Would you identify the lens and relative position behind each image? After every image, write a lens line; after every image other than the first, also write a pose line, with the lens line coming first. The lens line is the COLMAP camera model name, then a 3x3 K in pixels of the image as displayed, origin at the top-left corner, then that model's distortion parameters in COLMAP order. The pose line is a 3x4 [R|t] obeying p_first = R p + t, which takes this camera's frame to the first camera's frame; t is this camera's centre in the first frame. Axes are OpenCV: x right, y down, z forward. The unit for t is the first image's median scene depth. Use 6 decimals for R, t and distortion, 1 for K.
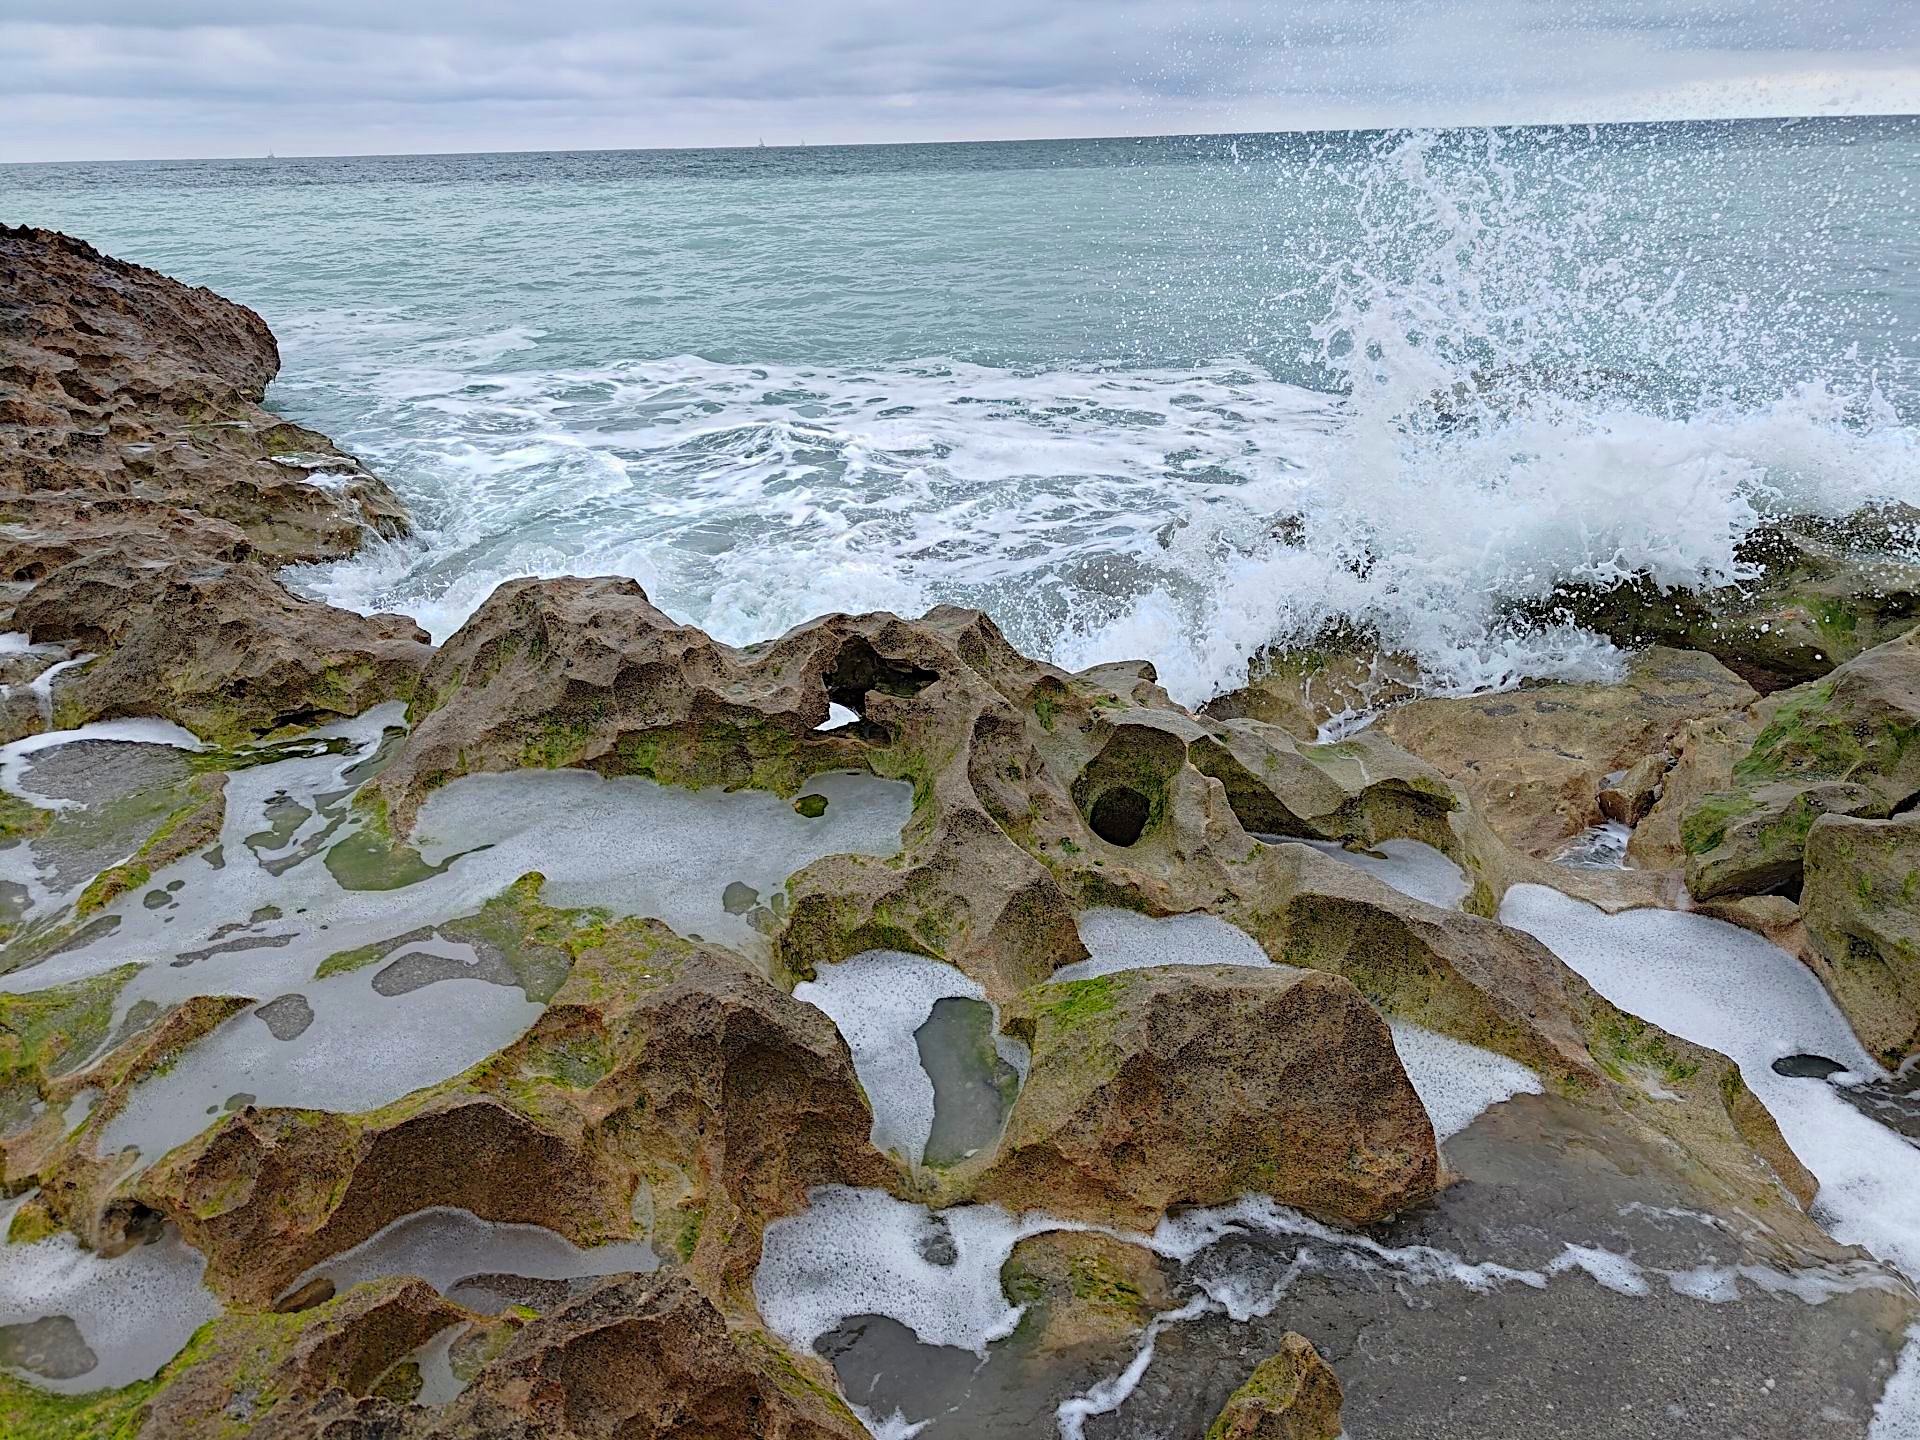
lens RADIAL K [[1274.9, 0, 960.0], [0, 1274.9, 720.0], [0, 0, 1]] dist [-0.002601, 0.000964]
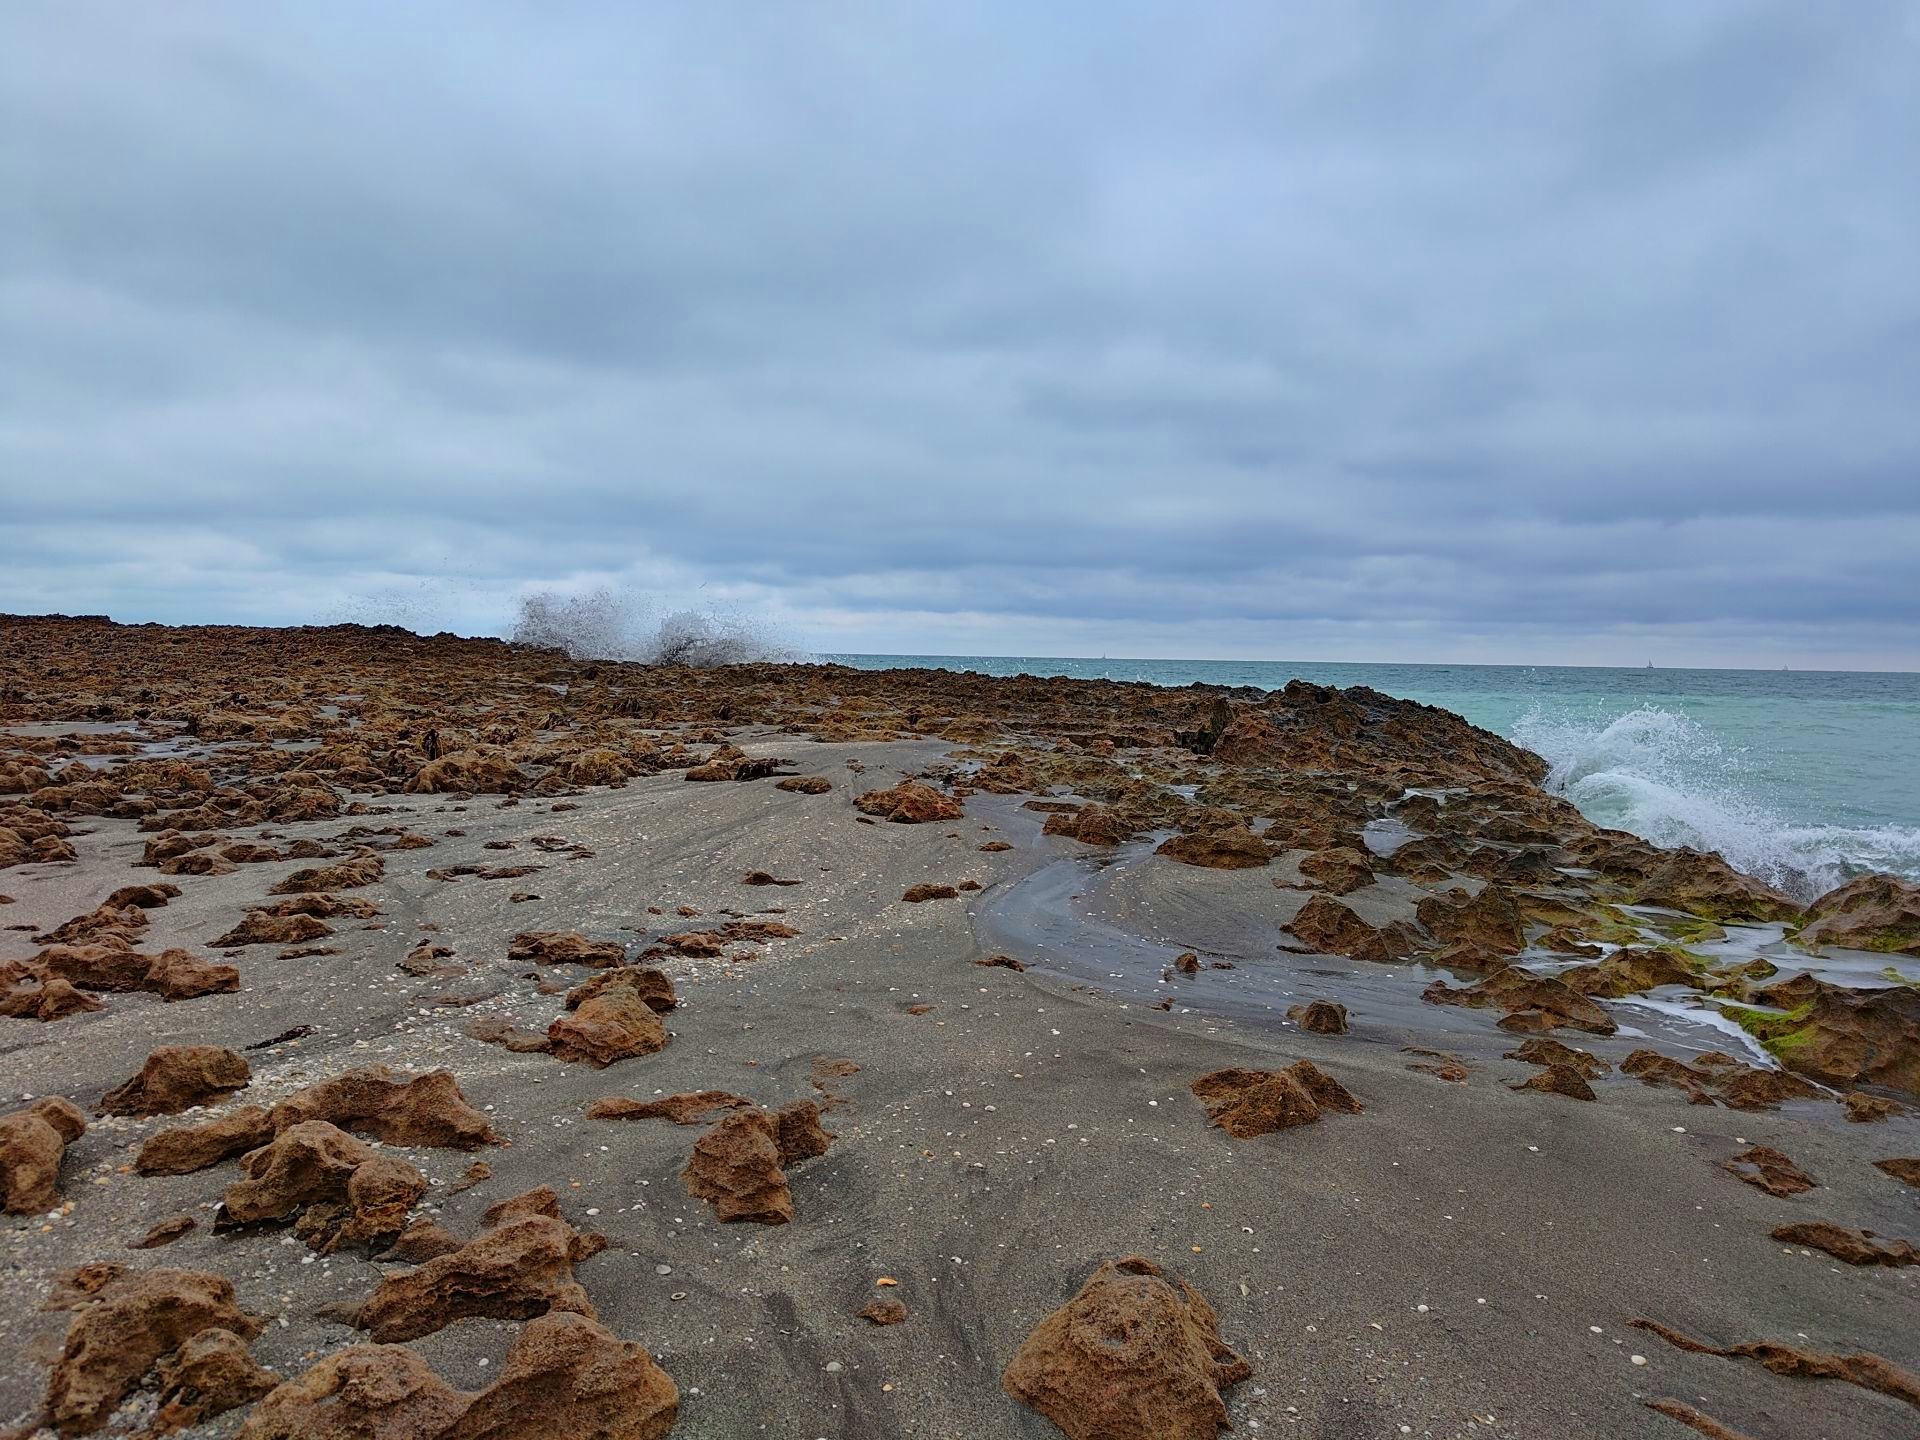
lens RADIAL K [[1274.9, 0, 960.0], [0, 1274.9, 720.0], [0, 0, 1]] dist [-0.002601, 0.000964]
pose [[0.685436, 0.070147, -0.724746, 0.135352], [-0.330672, 0.916776, -0.224003, 0.653552], [0.648717, 0.393192, 0.651588, -1.512577]]
